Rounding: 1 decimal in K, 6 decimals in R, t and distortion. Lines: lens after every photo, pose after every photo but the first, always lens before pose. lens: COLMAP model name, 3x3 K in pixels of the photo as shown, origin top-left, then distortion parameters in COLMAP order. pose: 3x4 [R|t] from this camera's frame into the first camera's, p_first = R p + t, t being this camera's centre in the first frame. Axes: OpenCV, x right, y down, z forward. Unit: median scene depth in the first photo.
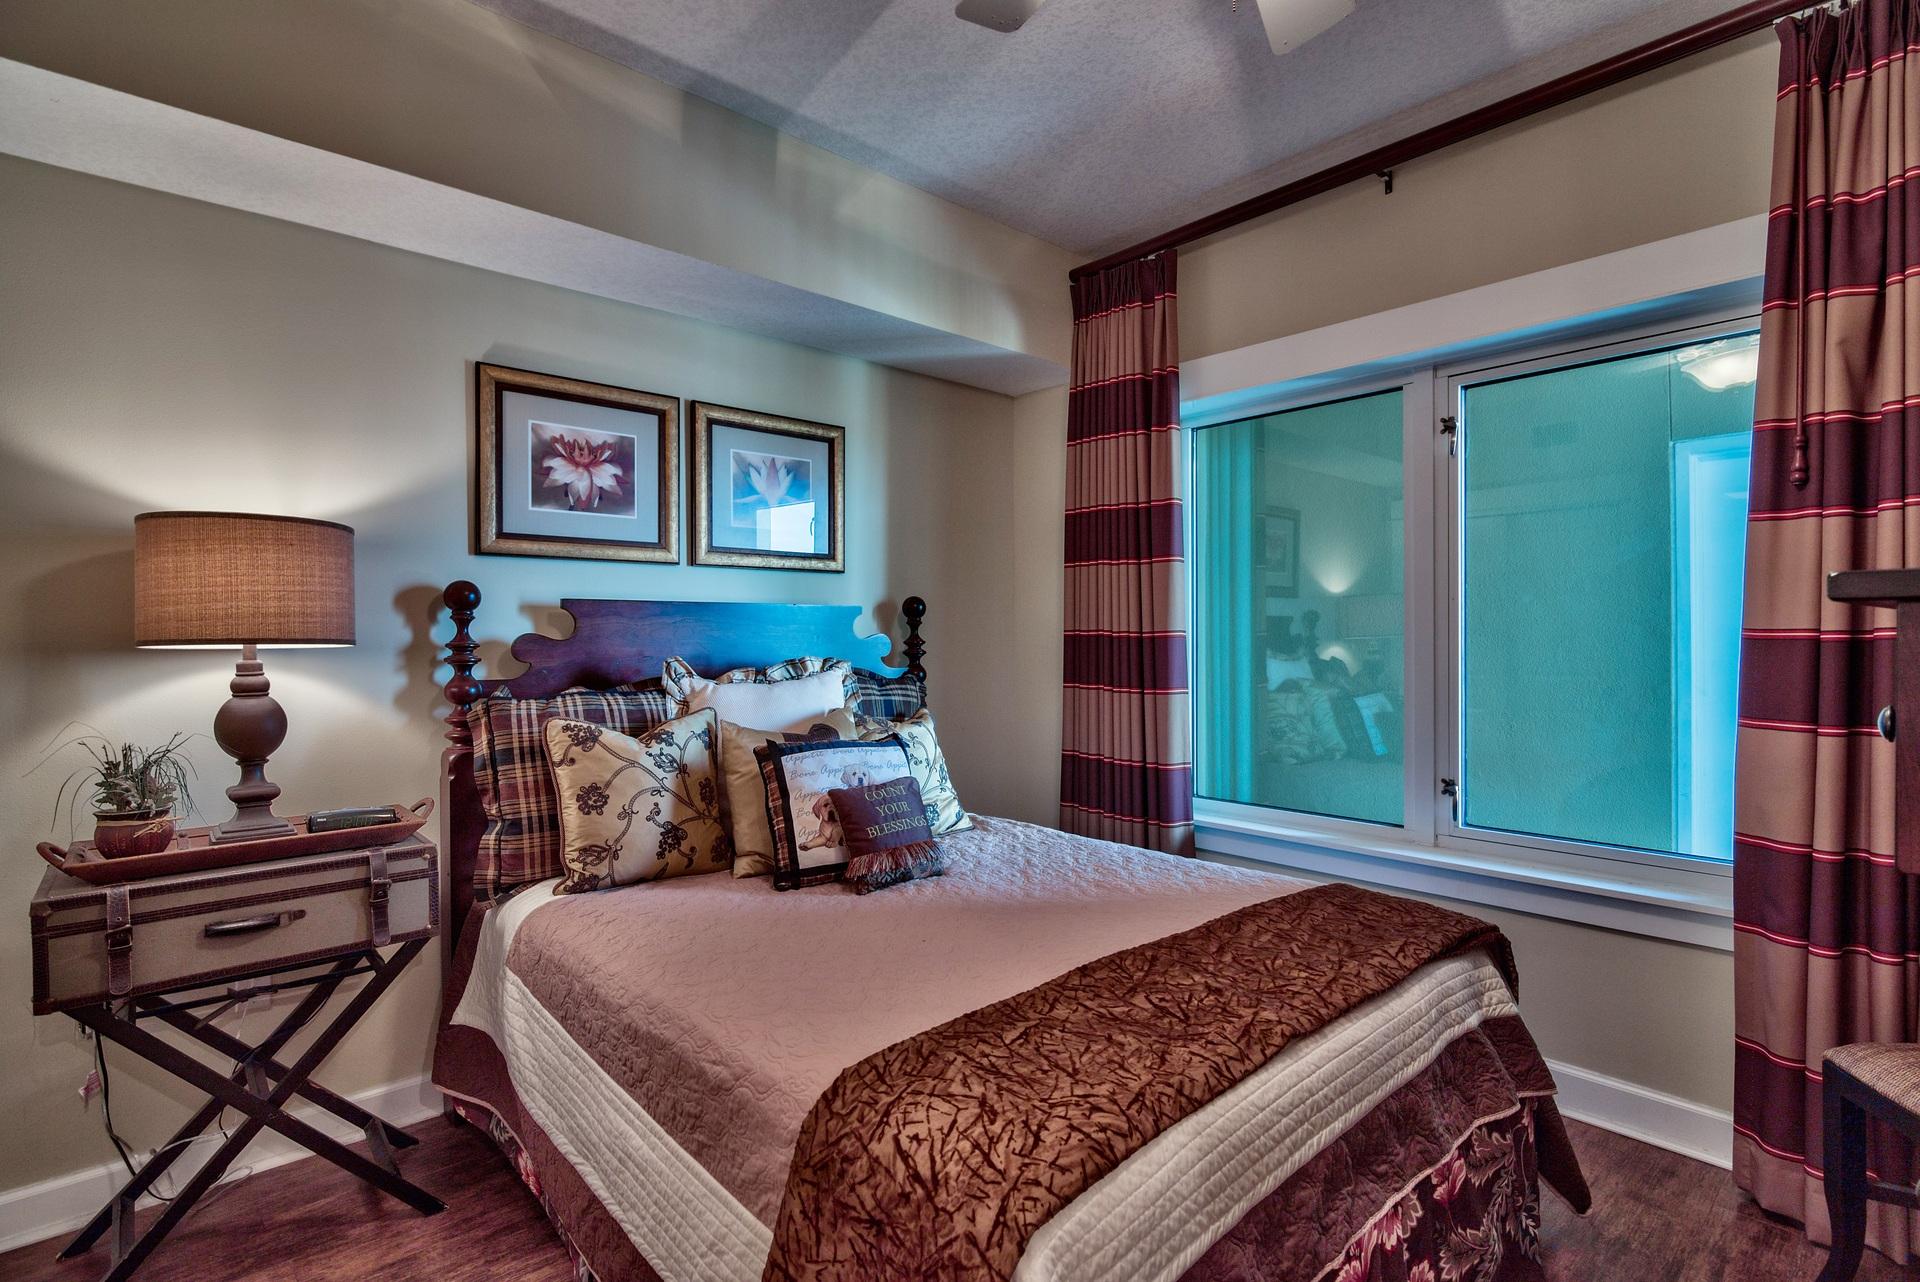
lens RADIAL K [[930.8, 0, 948.4], [0, 930.8, 644.6], [0, 0, 1]] dist [-0.001092, -0.001434]
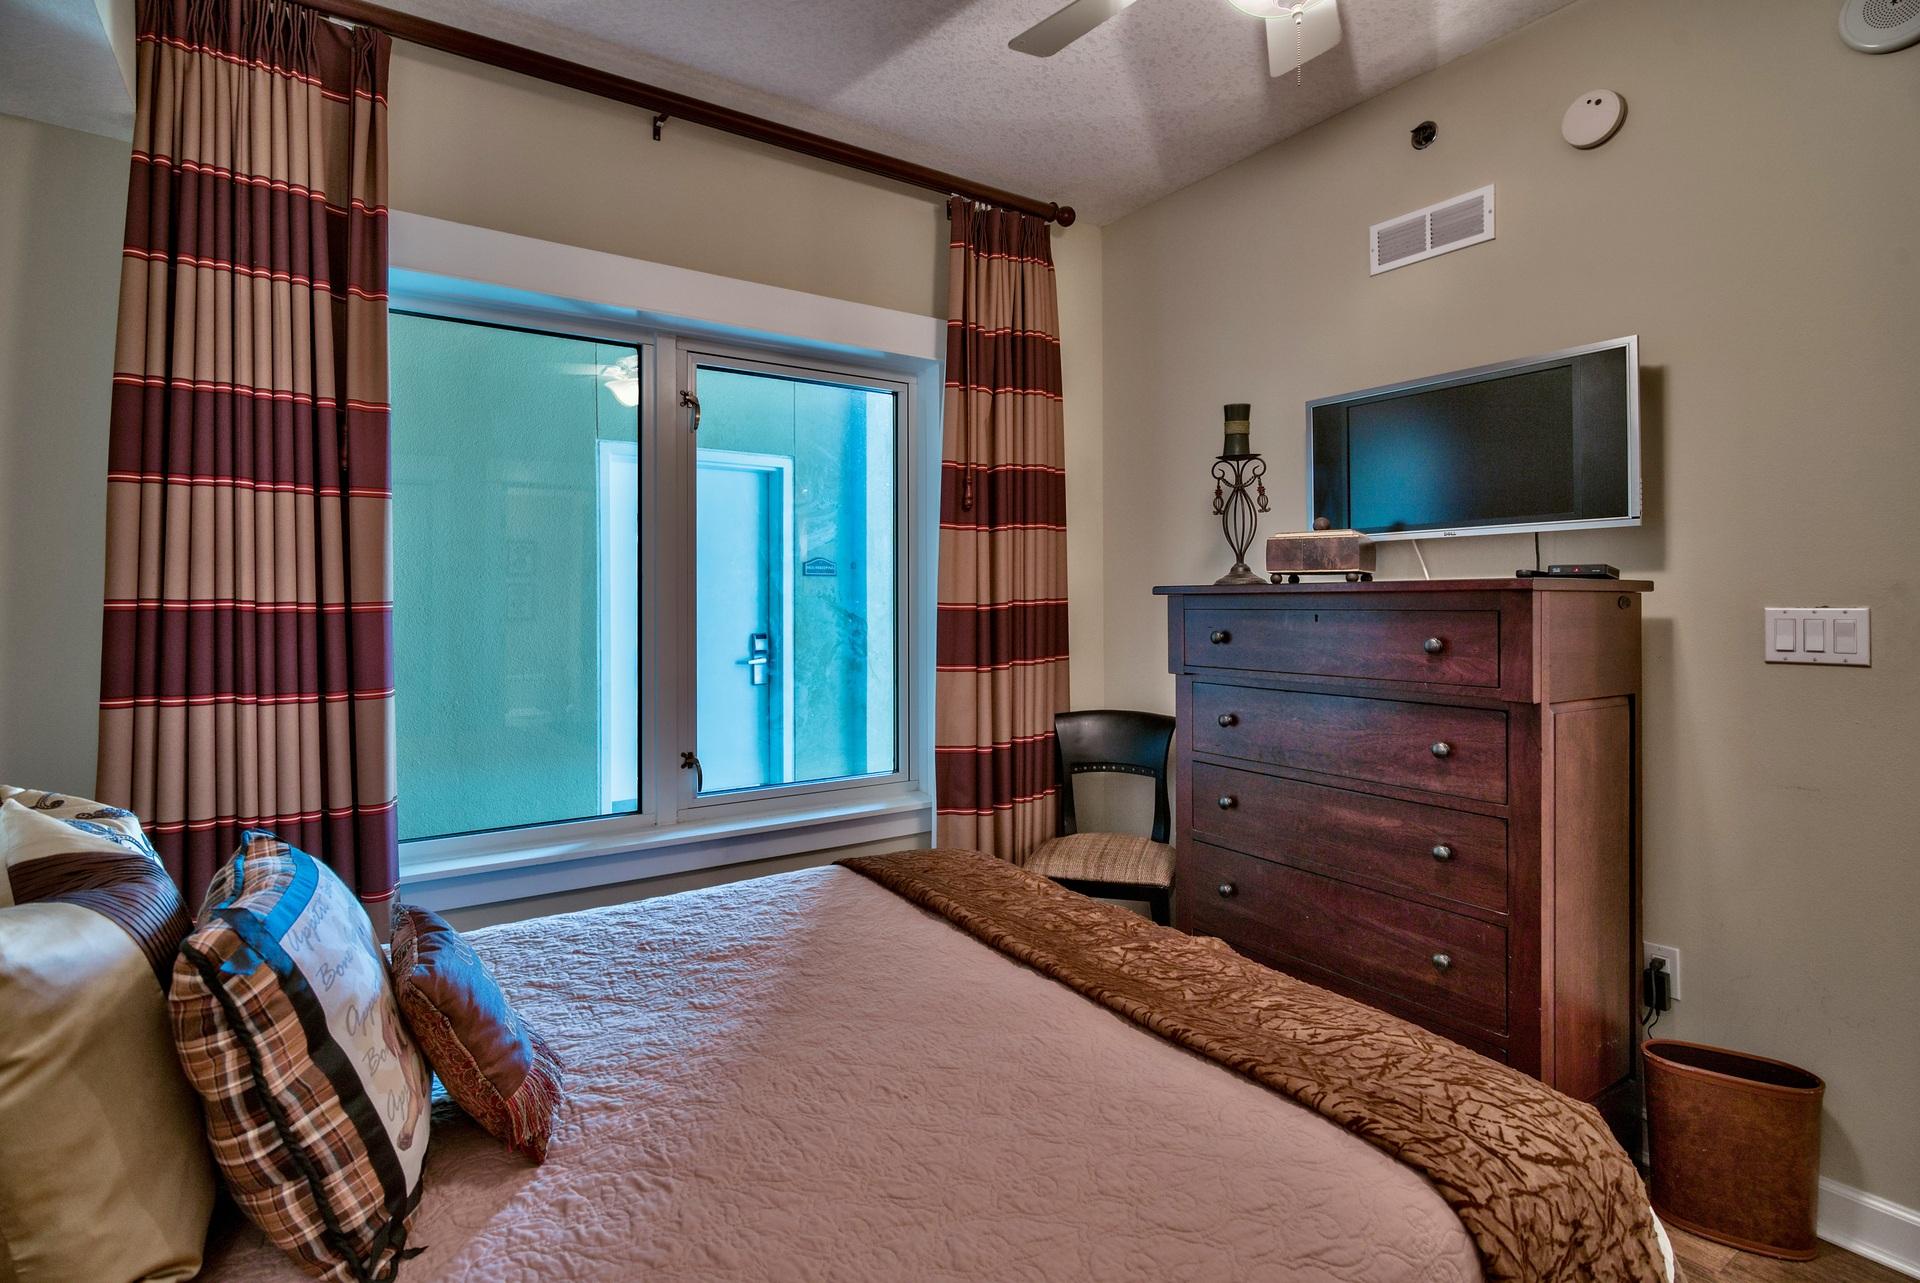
lens RADIAL K [[938.3, 0, 947.1], [0, 938.3, 614.6], [0, 0, 1]] dist [-0.001218, -0.000517]
pose [[0.140792, -0.007007, 0.990014, -0.535694], [0.013804, 0.999892, 0.005114, -0.006855], [-0.989943, 0.012946, 0.140874, 0.731195]]
